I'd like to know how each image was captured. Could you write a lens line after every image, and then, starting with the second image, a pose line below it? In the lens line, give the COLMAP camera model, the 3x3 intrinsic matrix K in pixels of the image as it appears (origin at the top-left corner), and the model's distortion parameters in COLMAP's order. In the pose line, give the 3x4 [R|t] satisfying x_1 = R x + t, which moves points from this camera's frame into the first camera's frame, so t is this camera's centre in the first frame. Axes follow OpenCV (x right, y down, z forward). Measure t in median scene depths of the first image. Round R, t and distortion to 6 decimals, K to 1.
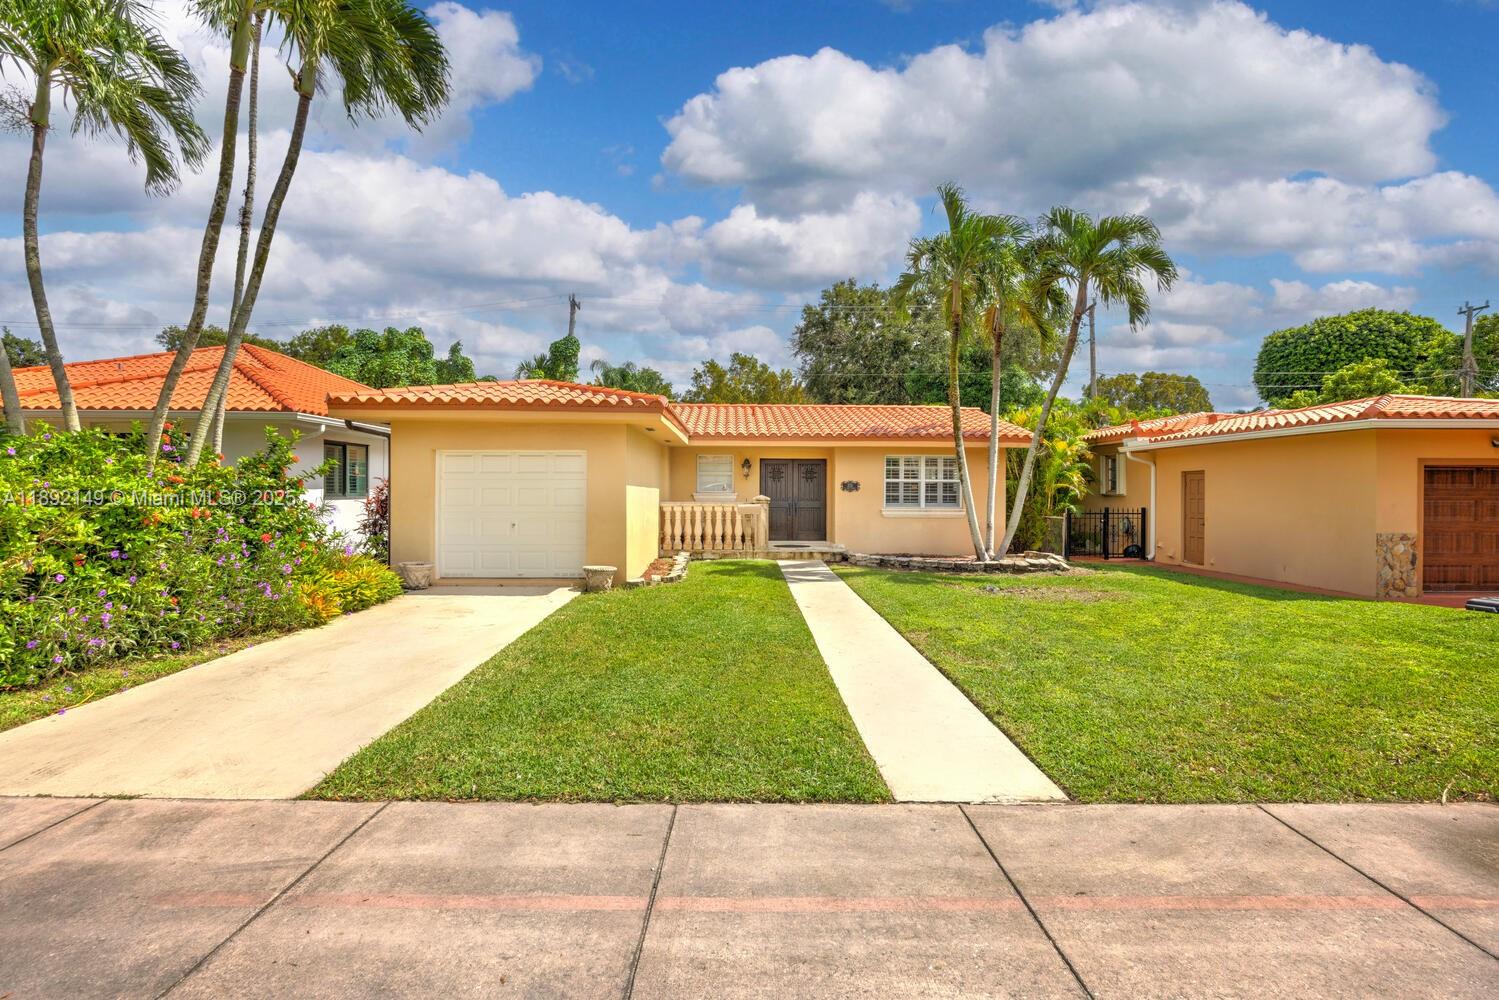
lens RADIAL K [[568.2, 0, 748.6], [0, 568.2, 498.5], [0, 0, 1]] dist [0.000337, -0.000268]
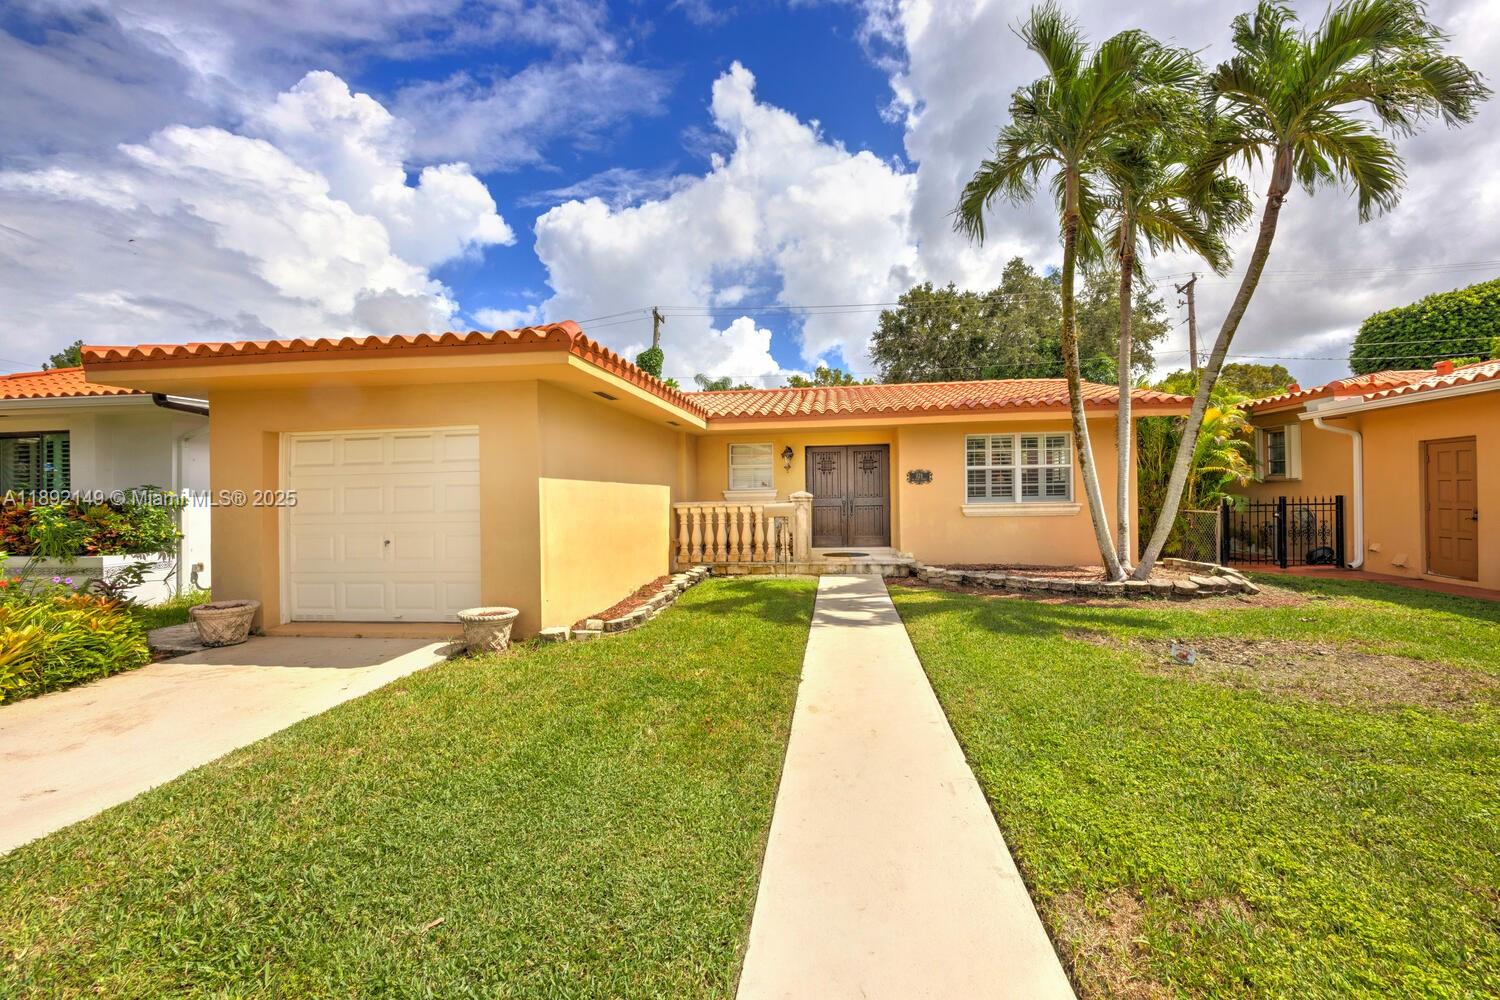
lens RADIAL K [[568.6, 0, 749.1], [0, 568.6, 498.5], [0, 0, 1]] dist [0.000337, -0.000268]
pose [[0.991654, -0.022291, -0.126990, 0.050339], [0.022630, 0.999743, 0.001226, 0.001963], [0.126930, -0.004090, 0.991903, 0.219887]]
